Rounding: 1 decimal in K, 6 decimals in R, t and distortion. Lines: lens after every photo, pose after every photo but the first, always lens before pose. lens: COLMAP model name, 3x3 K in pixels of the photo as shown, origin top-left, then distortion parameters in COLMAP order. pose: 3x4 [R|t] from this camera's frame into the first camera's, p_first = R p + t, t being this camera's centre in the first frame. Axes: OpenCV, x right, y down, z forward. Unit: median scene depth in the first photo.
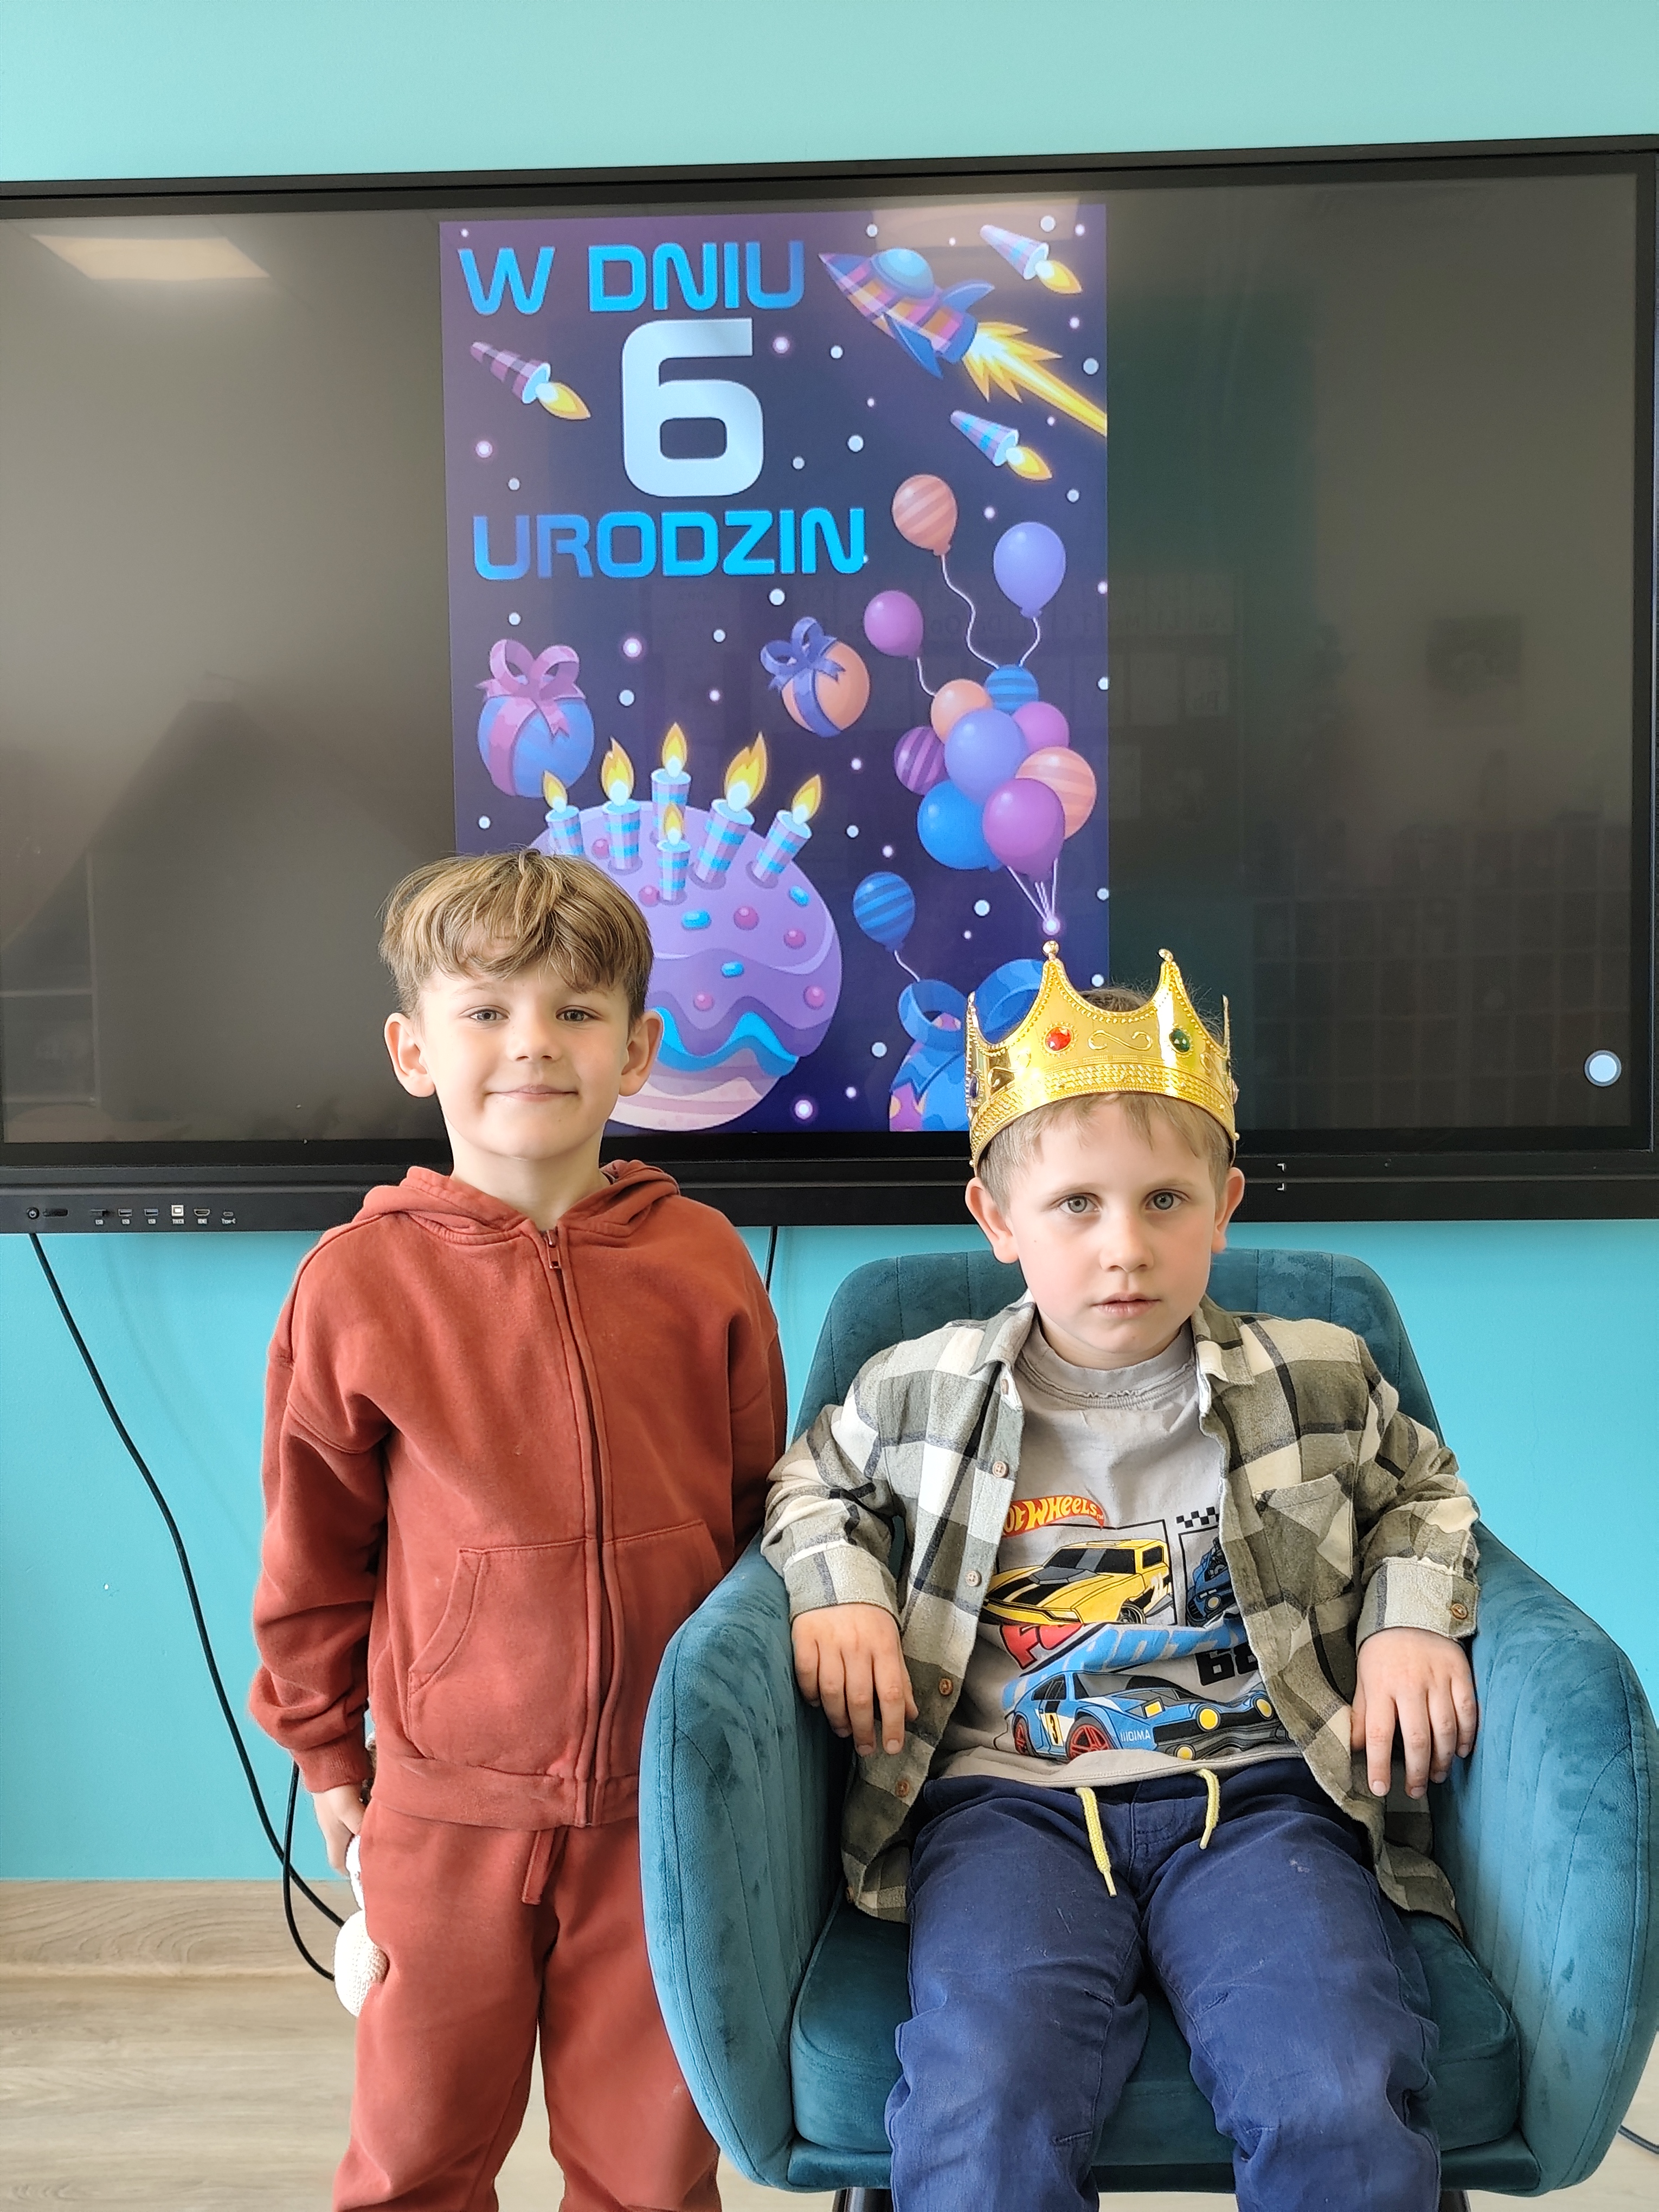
lens RADIAL K [[2875.8, 0, 822.2], [0, 2875.8, 1127.5], [0, 0, 1]] dist [0.022554, 0.000000]
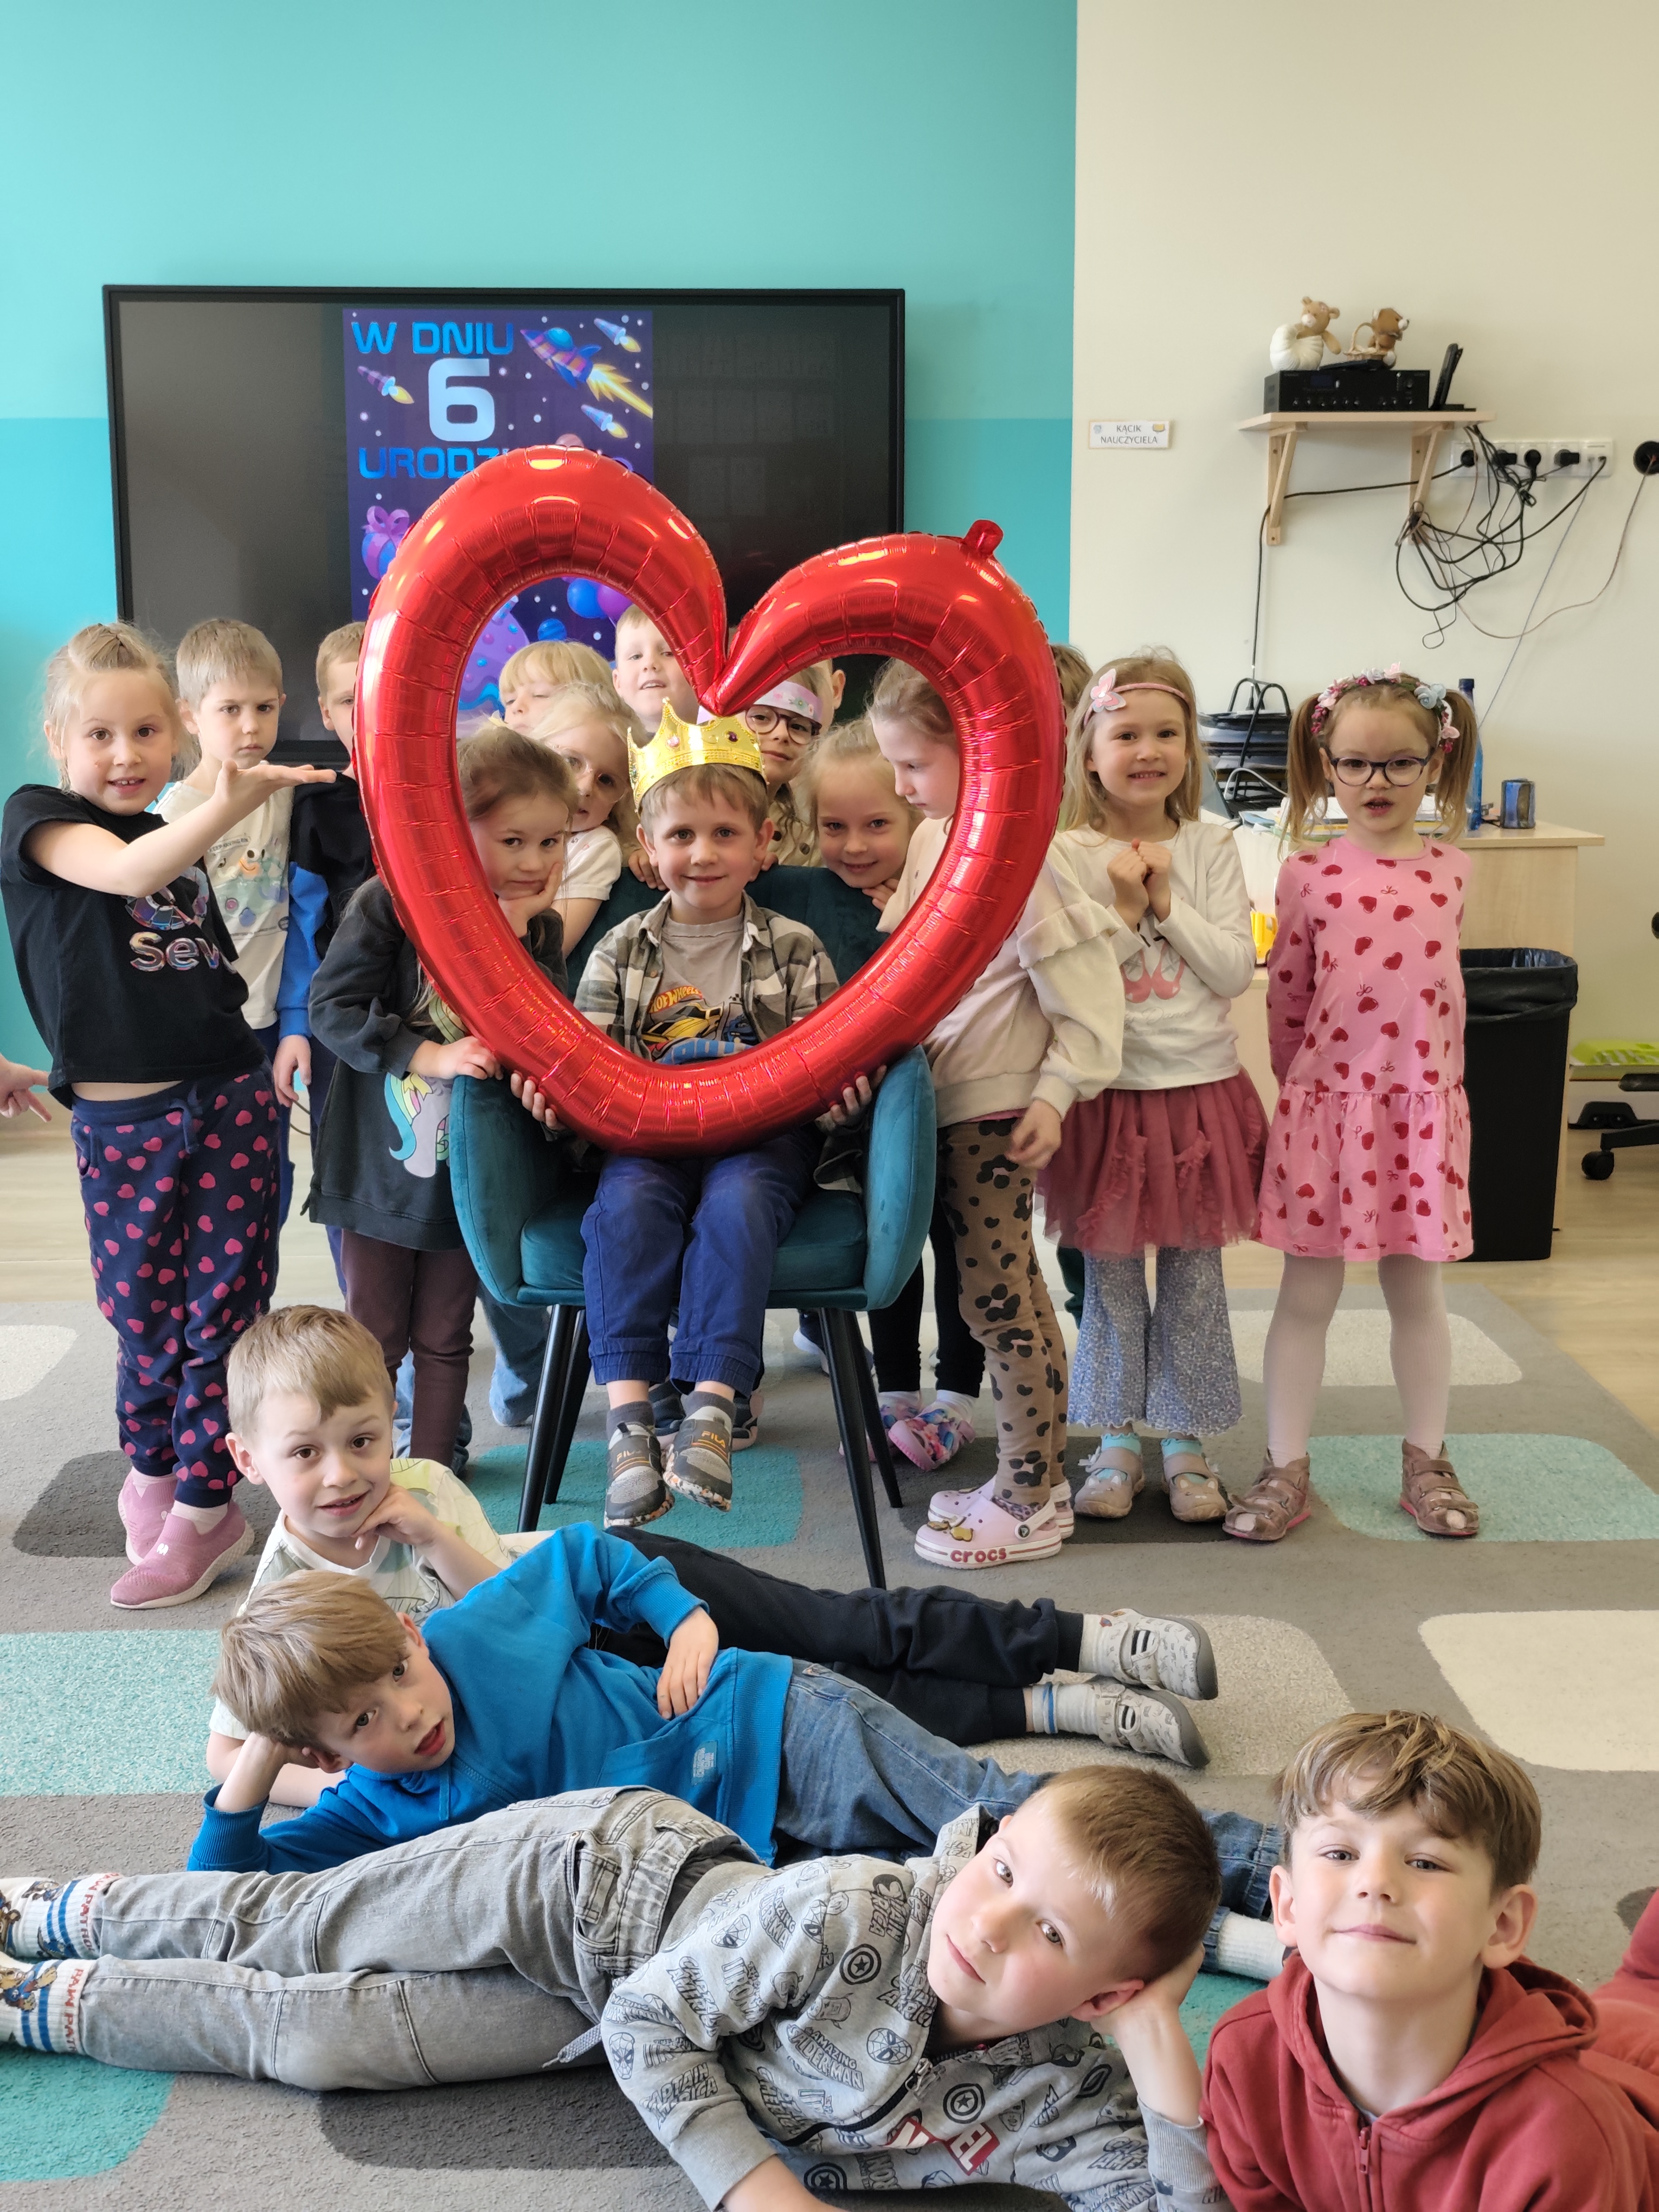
lens RADIAL K [[2875.8, 0, 826.0], [0, 2875.8, 1144.1], [0, 0, 1]] dist [0.022554, 0.000000]
pose [[0.996306, -0.000615, 0.085876, 0.041559], [-0.005990, 0.997041, 0.076640, 0.140684], [-0.085669, -0.076871, 0.993354, -1.220327]]
